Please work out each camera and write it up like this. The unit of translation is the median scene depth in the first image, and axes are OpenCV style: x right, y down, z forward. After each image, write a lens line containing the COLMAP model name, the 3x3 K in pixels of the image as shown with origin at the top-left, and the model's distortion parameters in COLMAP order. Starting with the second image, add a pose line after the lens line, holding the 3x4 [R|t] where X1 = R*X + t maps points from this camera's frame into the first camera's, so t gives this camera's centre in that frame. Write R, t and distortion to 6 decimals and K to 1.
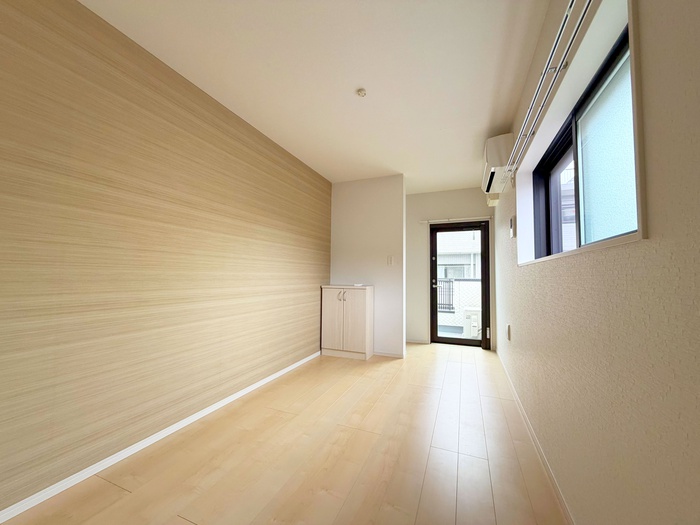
lens RADIAL K [[276.8, 0, 347.7], [0, 276.8, 262.7], [0, 0, 1]] dist [0.000658, 0.000305]
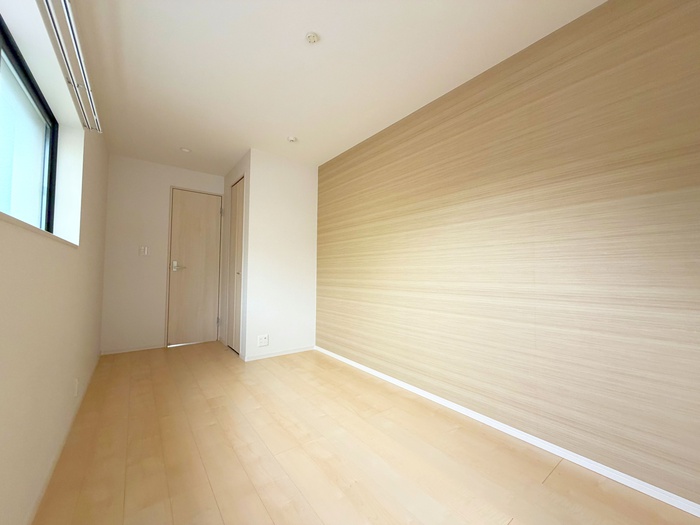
lens RADIAL K [[276.8, 0, 347.7], [0, 276.8, 262.7], [0, 0, 1]] dist [0.000658, 0.000305]
pose [[-0.496458, -0.047788, -0.866744, 0.513822], [0.030611, 0.996899, -0.072497, 0.077247], [0.867521, -0.062523, -0.493456, 1.117175]]
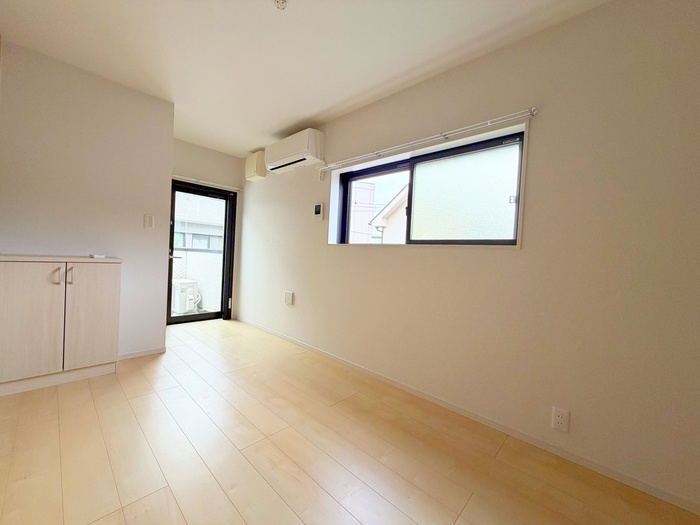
lens RADIAL K [[276.8, 0, 347.7], [0, 276.8, 262.7], [0, 0, 1]] dist [0.000658, 0.000305]
pose [[0.348499, -0.011905, 0.937233, -0.452589], [-0.098064, 0.993969, 0.049090, 0.016839], [-0.932165, -0.109017, 0.345230, 0.387866]]
